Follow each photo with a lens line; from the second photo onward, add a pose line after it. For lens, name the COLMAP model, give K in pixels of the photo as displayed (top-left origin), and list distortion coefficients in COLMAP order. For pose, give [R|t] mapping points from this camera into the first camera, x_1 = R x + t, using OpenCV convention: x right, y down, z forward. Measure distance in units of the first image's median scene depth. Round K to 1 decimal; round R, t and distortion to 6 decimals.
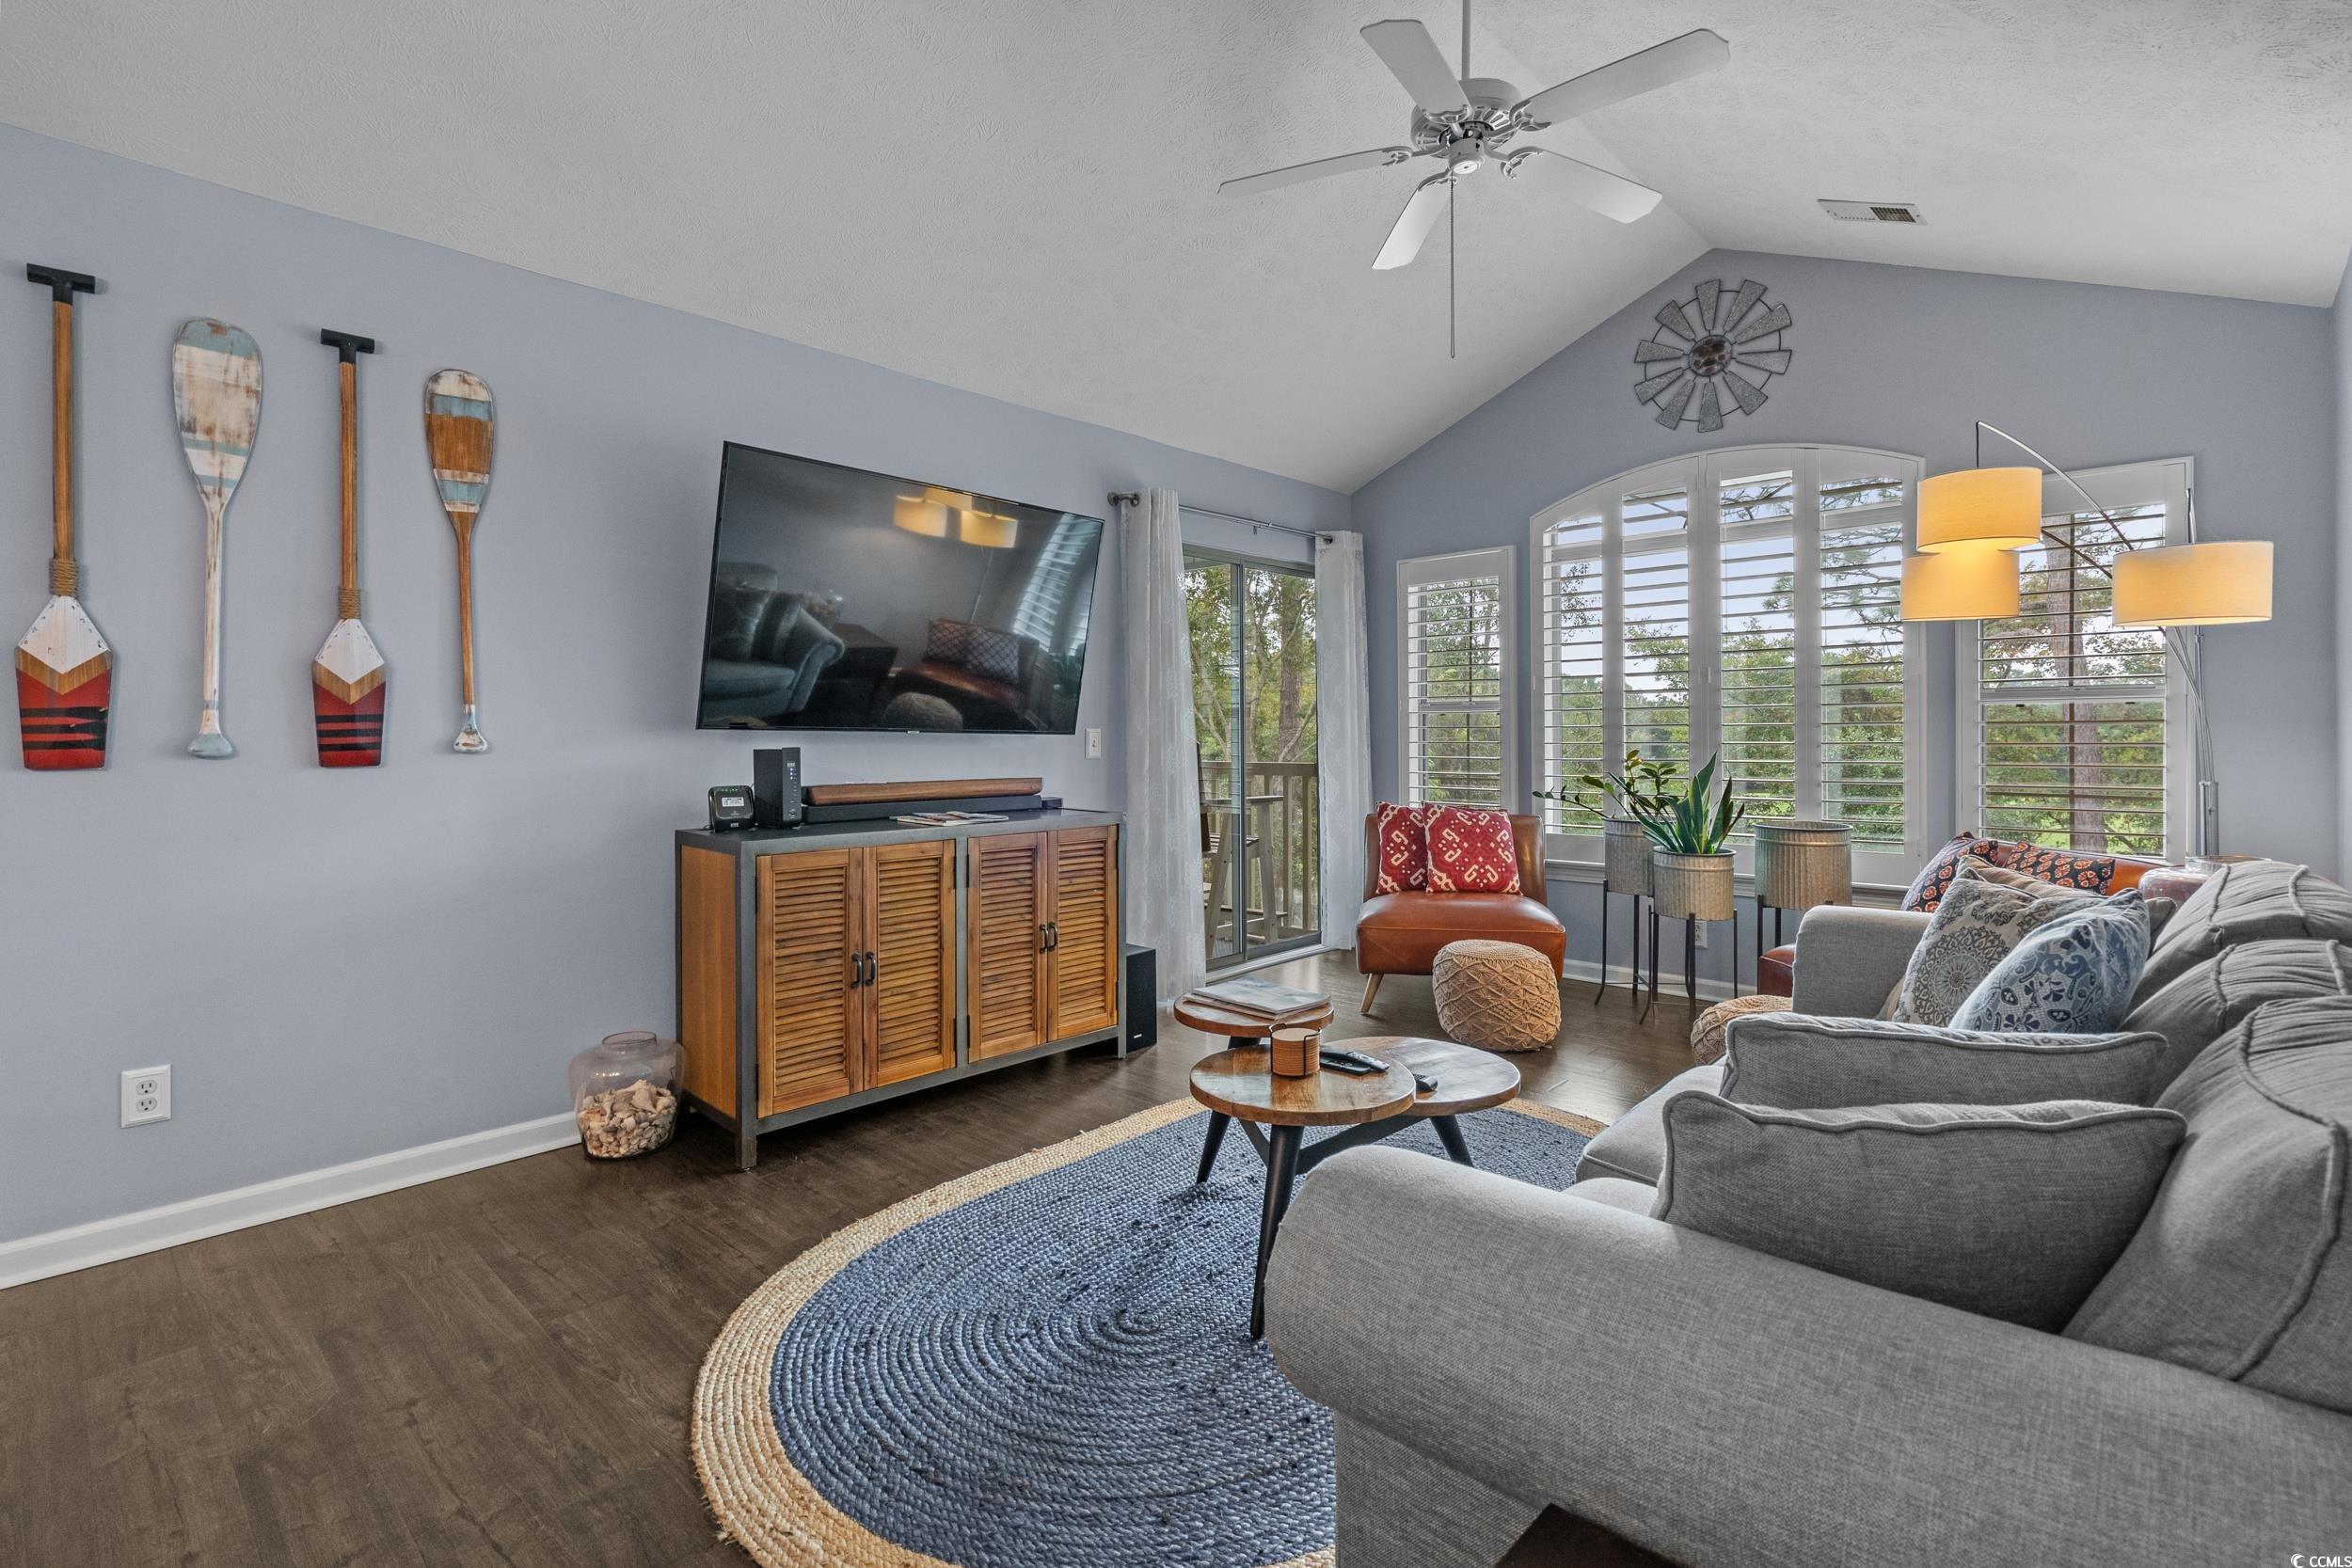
lens RADIAL K [[1081.7, 0, 1173.5], [0, 1081.7, 734.1], [0, 0, 1]] dist [-0.007404, -0.000195]
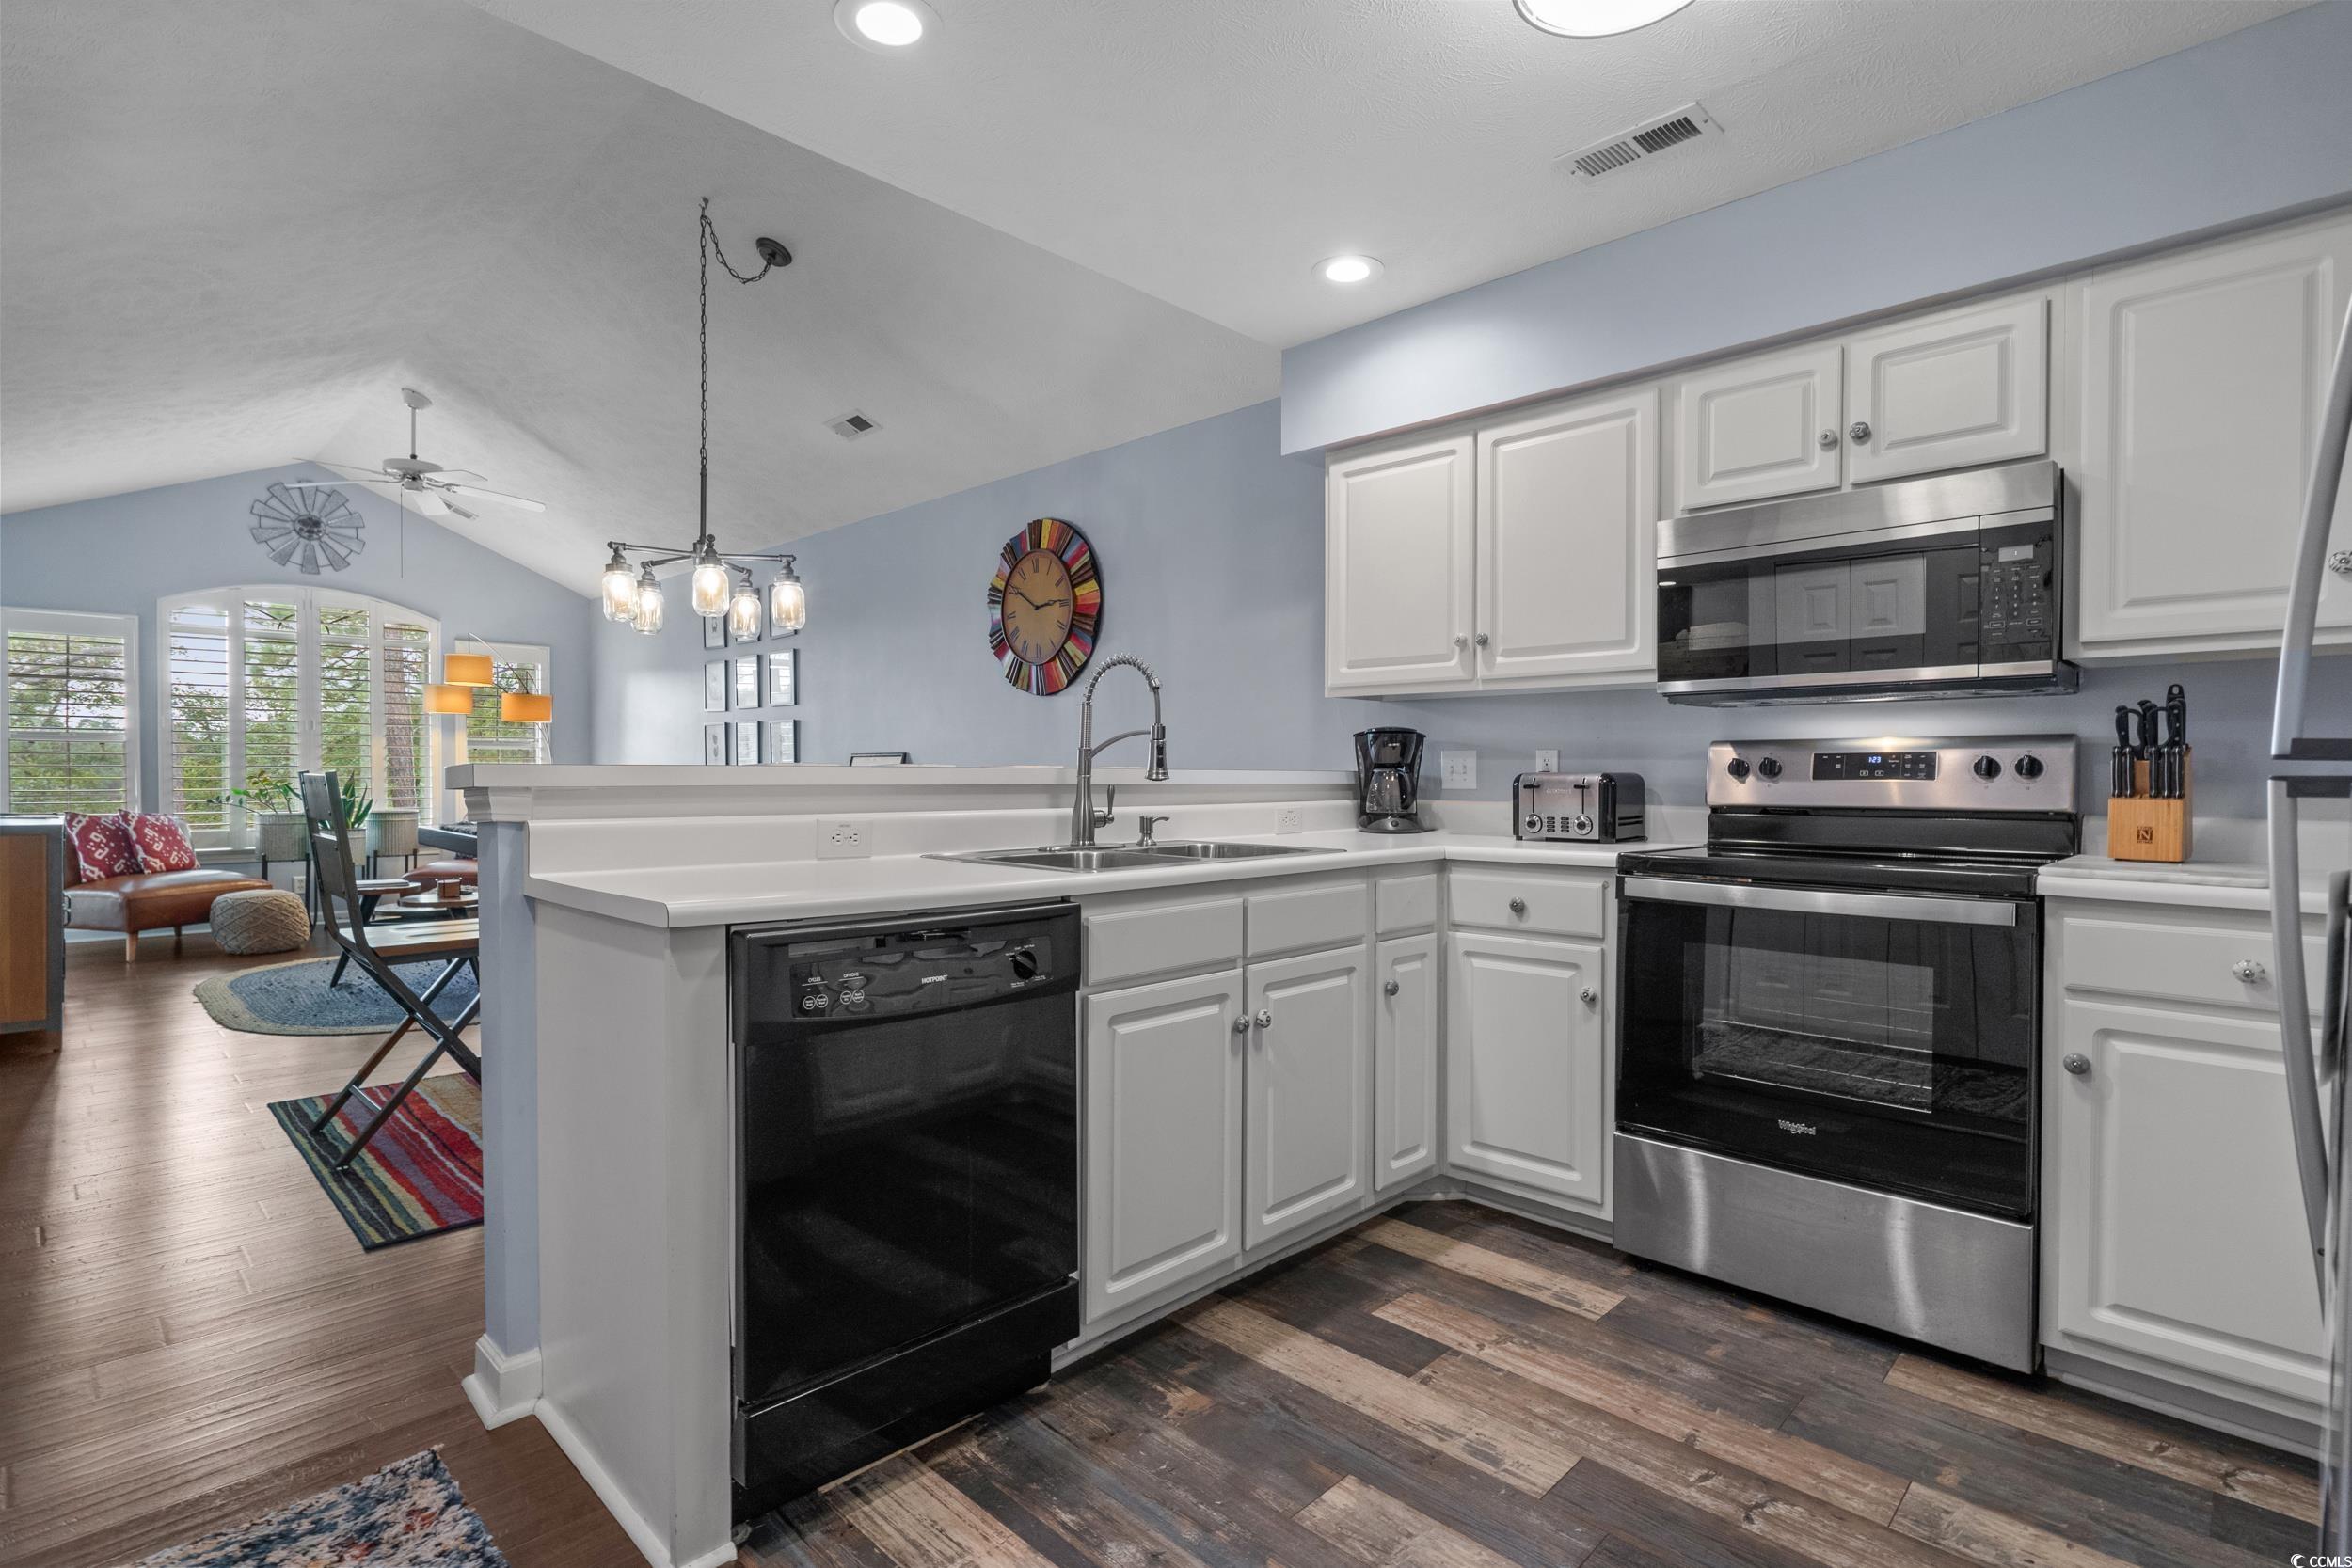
lens RADIAL K [[1122.8, 0, 1171.9], [0, 1122.8, 781.3], [0, 0, 1]] dist [0.002858, -0.001570]
pose [[0.017506, -0.005371, 0.999832, -1.425942], [-0.002398, 0.999982, 0.005414, 0.022468], [-0.999844, -0.002492, 0.017493, -0.396798]]
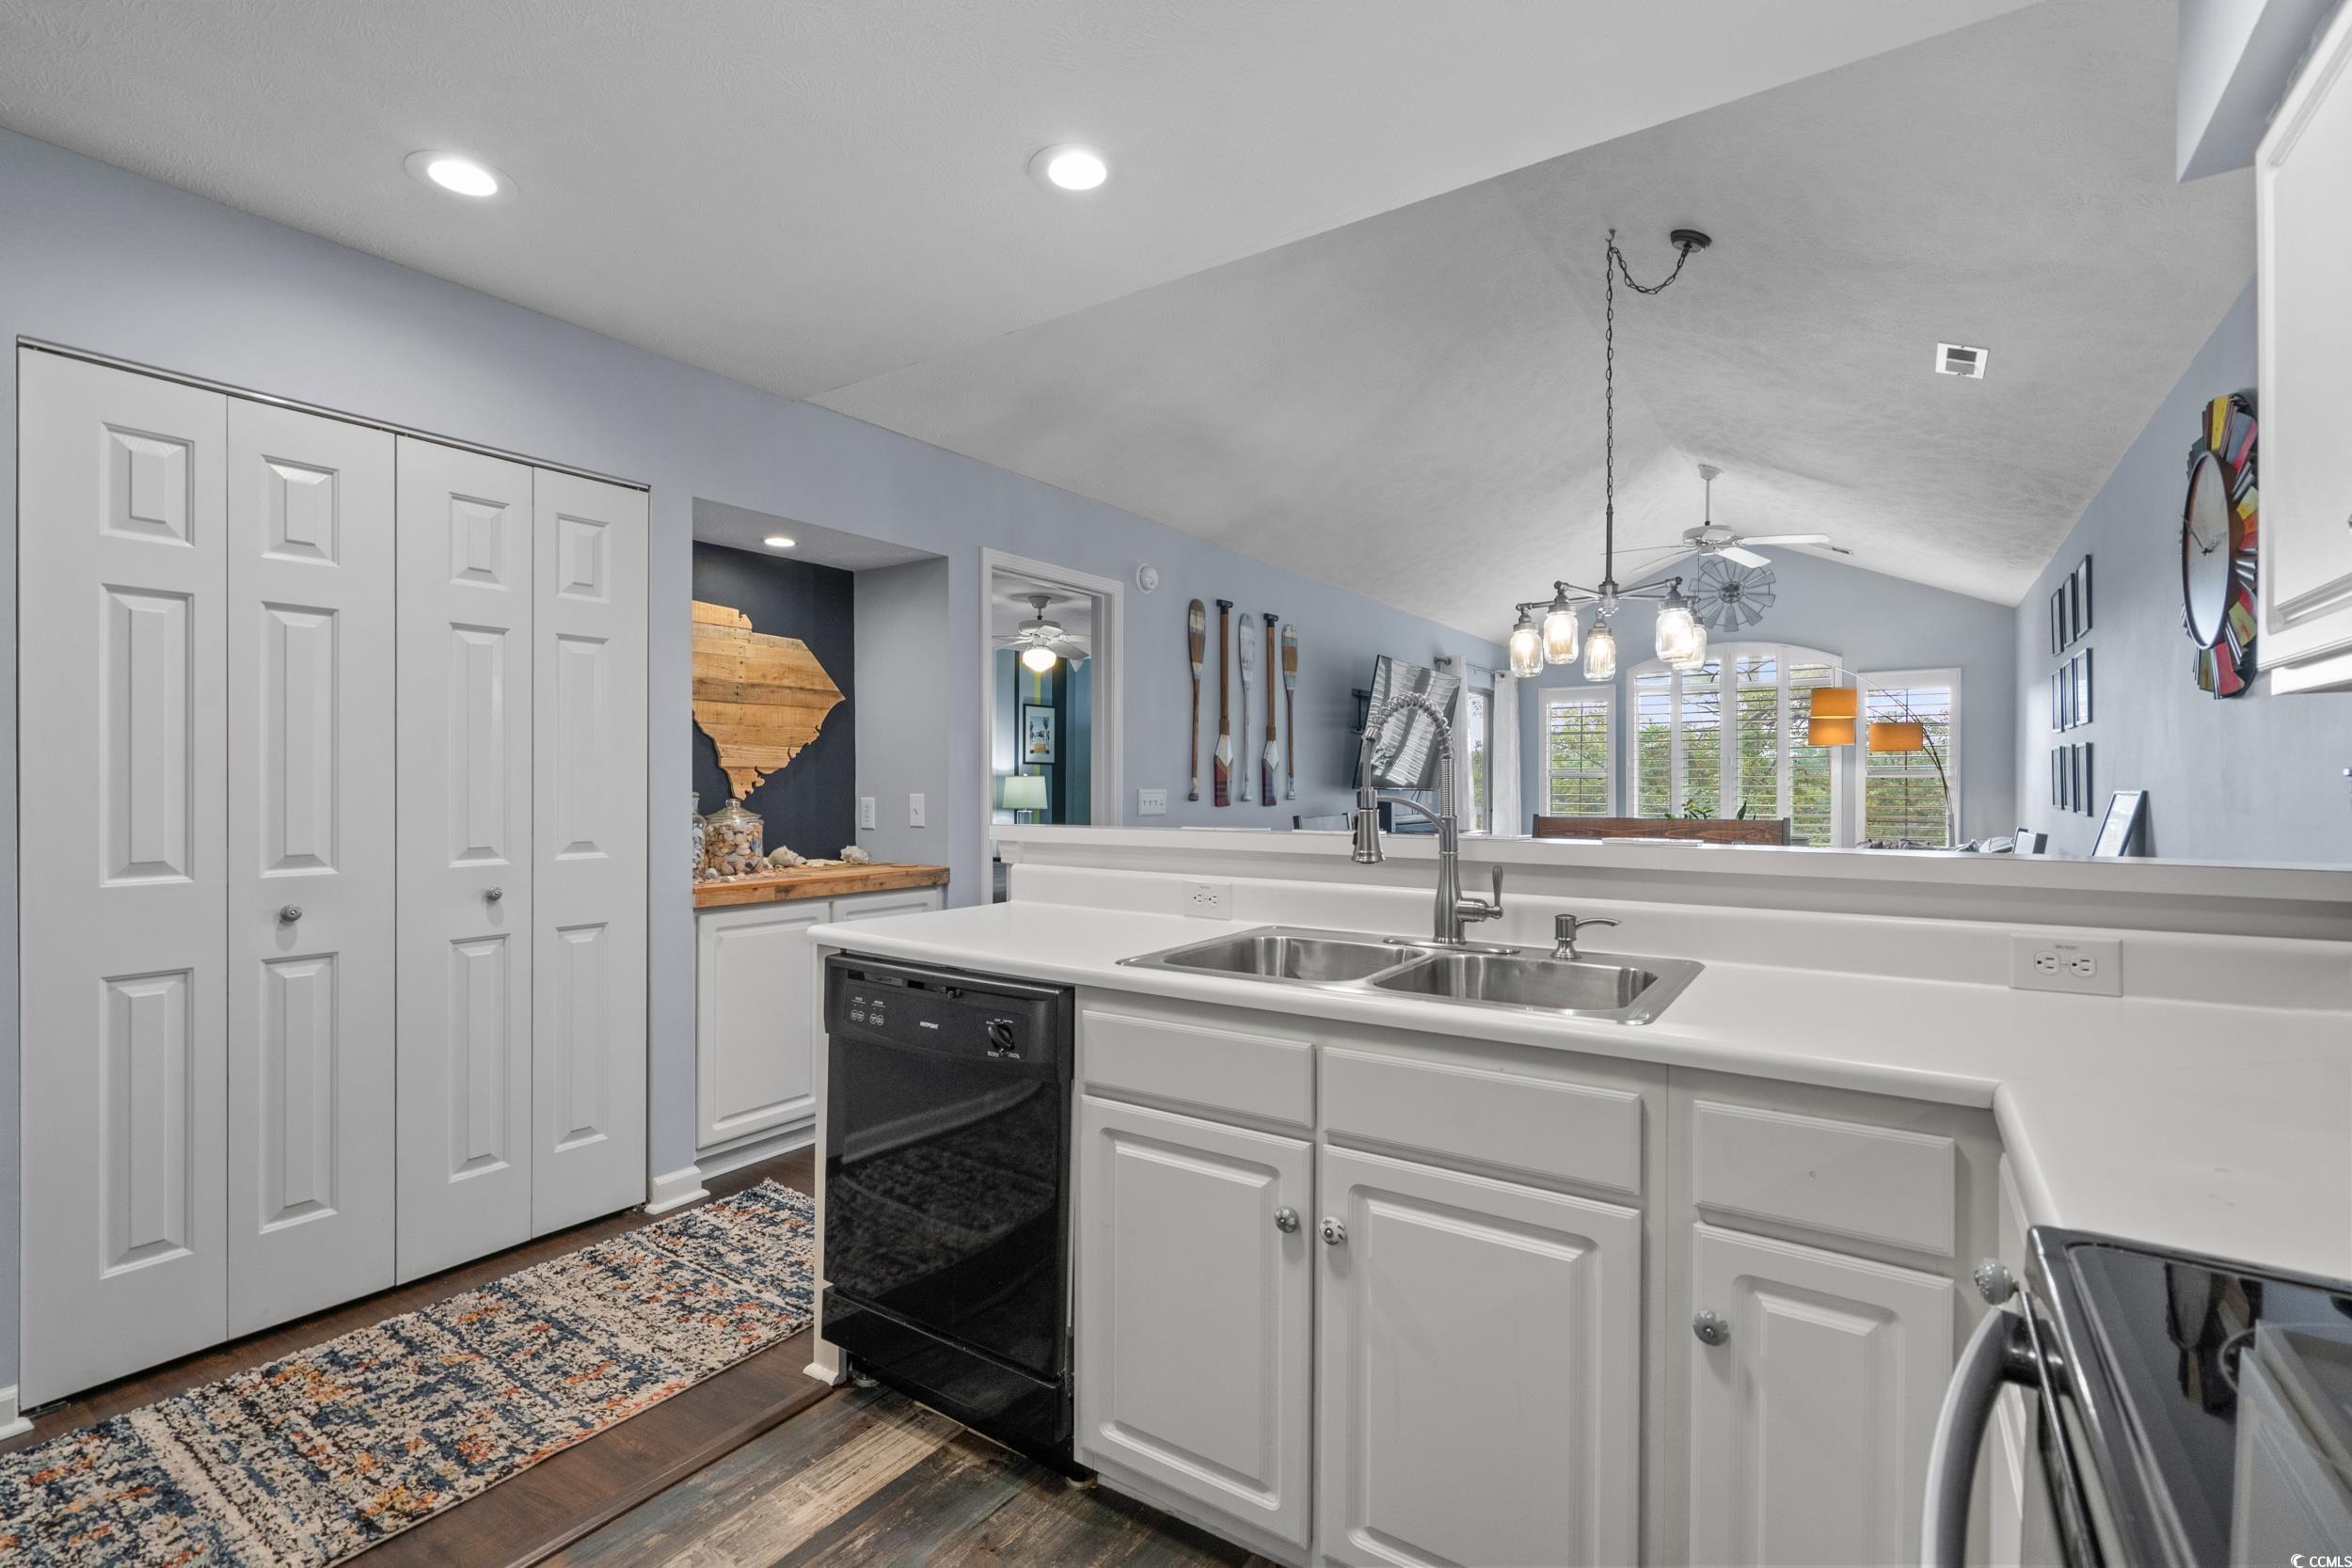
lens RADIAL K [[1054.4, 0, 1179.9], [0, 1054.4, 776.2], [0, 0, 1]] dist [-0.007566, 0.000809]
pose [[0.986061, 0.003809, 0.166343, -0.935746], [-0.002362, 0.999958, -0.008897, -0.008868], [-0.166370, 0.008380, 0.986028, -0.810104]]
